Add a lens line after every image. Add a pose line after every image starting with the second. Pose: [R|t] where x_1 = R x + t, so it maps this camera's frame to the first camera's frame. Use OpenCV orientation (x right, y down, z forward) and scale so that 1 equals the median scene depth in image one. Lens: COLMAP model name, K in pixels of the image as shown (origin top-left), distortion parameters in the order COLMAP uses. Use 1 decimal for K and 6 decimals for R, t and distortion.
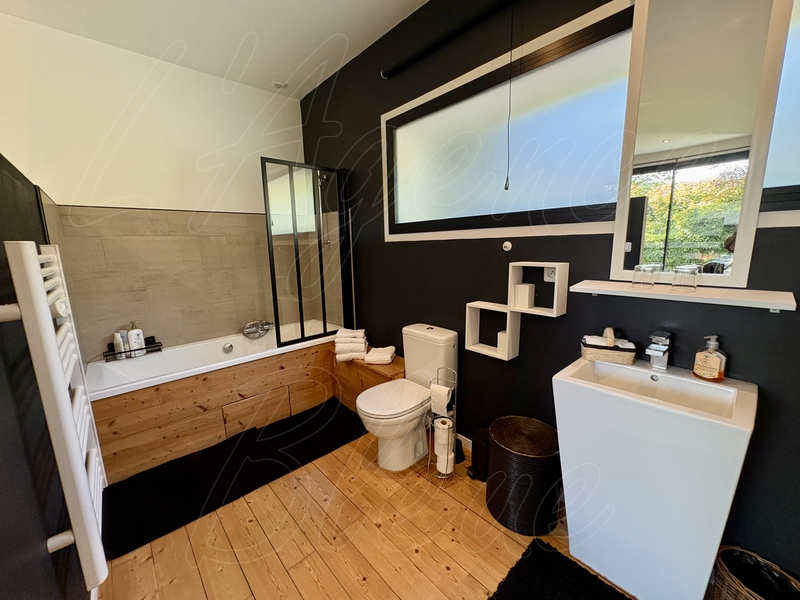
lens RADIAL K [[319.8, 0, 400.7], [0, 319.8, 299.8], [0, 0, 1]] dist [-0.003301, 0.000497]
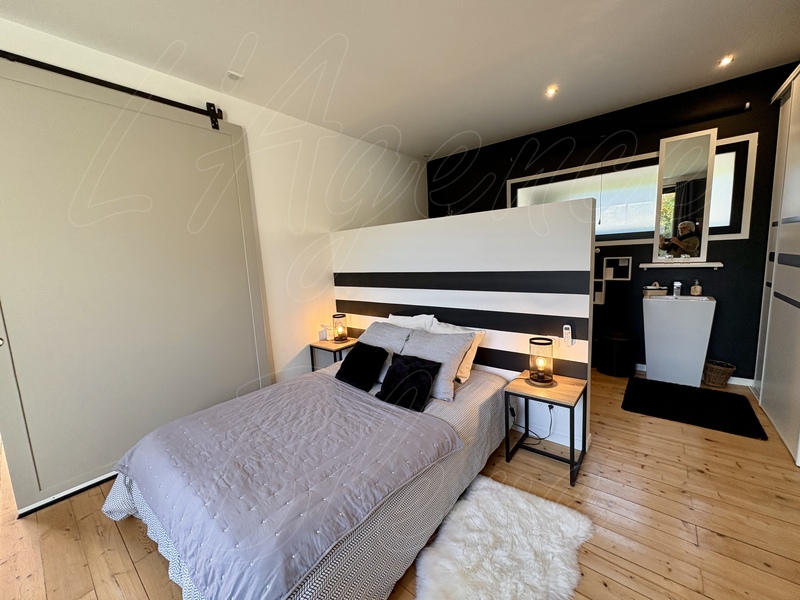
lens RADIAL K [[319.8, 0, 398.8], [0, 319.8, 299.8], [0, 0, 1]] dist [-0.003301, 0.000497]
pose [[0.988245, -0.041016, 0.147274, -1.657706], [0.047671, 0.997982, -0.041949, 0.233950], [-0.145256, 0.048476, 0.988206, -1.121890]]
